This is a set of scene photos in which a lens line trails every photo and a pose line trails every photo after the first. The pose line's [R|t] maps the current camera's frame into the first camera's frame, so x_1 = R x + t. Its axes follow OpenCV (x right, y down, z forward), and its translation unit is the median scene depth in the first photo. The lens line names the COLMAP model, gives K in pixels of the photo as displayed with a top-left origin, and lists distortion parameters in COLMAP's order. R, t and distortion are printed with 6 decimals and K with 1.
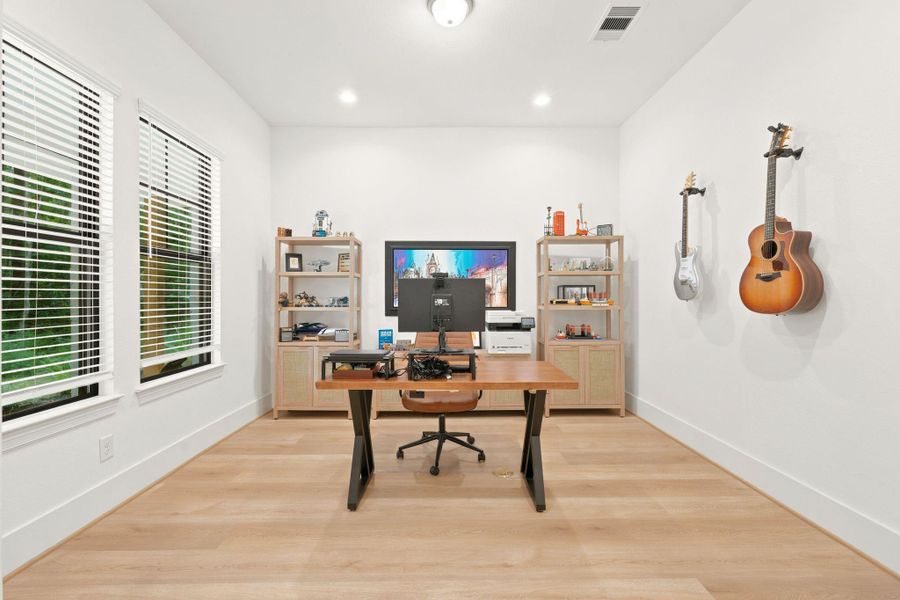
lens RADIAL K [[397.5, 0, 450.0], [0, 397.5, 300.0], [0, 0, 1]] dist [0.002384, 0.000053]
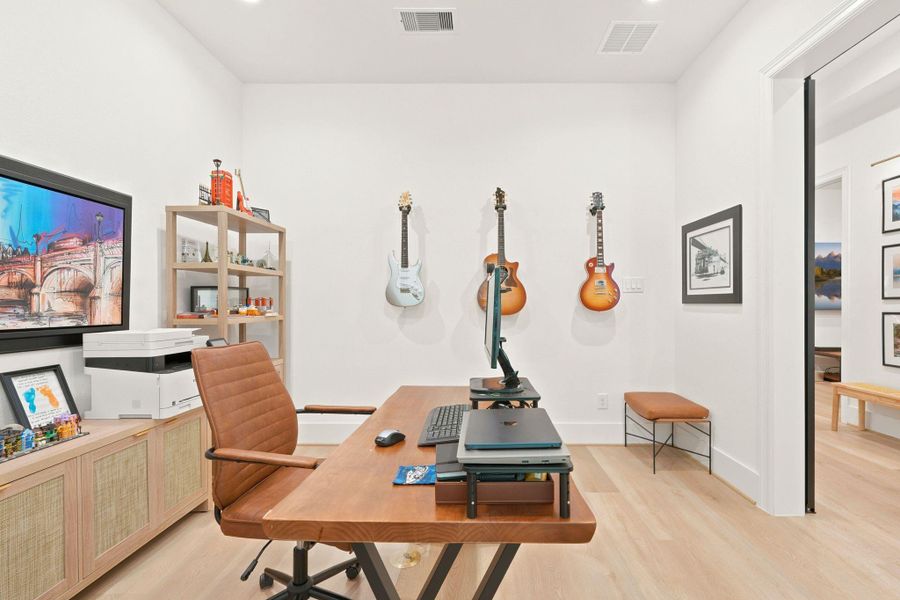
lens RADIAL K [[397.5, 0, 450.0], [0, 397.5, 300.0], [0, 0, 1]] dist [0.002384, 0.000053]
pose [[0.062876, 0.011264, 0.997958, -0.474476], [0.005366, 0.999918, -0.011624, -0.005916], [-0.998007, 0.006086, 0.062810, 0.796609]]
